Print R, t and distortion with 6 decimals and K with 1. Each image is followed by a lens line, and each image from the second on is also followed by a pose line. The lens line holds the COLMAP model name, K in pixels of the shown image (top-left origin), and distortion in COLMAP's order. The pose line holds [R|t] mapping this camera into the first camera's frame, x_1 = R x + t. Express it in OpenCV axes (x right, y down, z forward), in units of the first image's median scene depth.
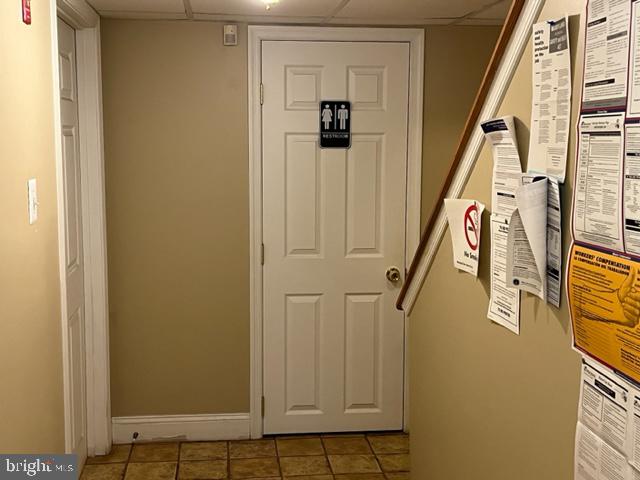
lens RADIAL K [[841.7, 0, 321.0], [0, 841.7, 238.4], [0, 0, 1]] dist [-0.018864, 0.000000]
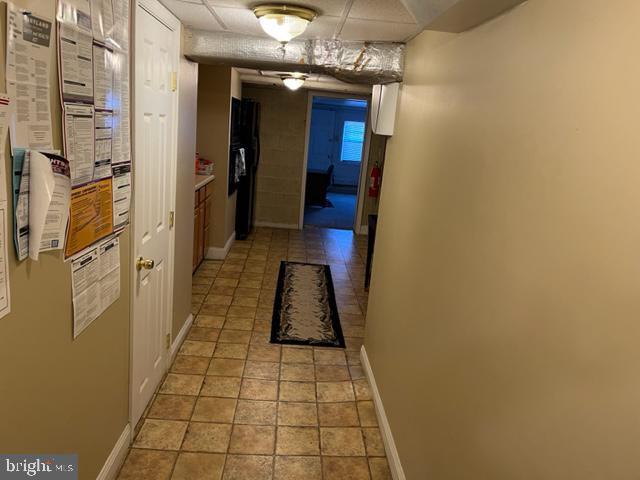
lens RADIAL K [[483.0, 0, 318.9], [0, 483.0, 240.4], [0, 0, 1]] dist [-0.001096, 0.005219]
pose [[-0.989503, -0.120079, 0.080409, -0.232197], [-0.086205, 0.937019, 0.338474, -0.252100], [-0.115988, 0.327990, -0.937534, 1.875125]]
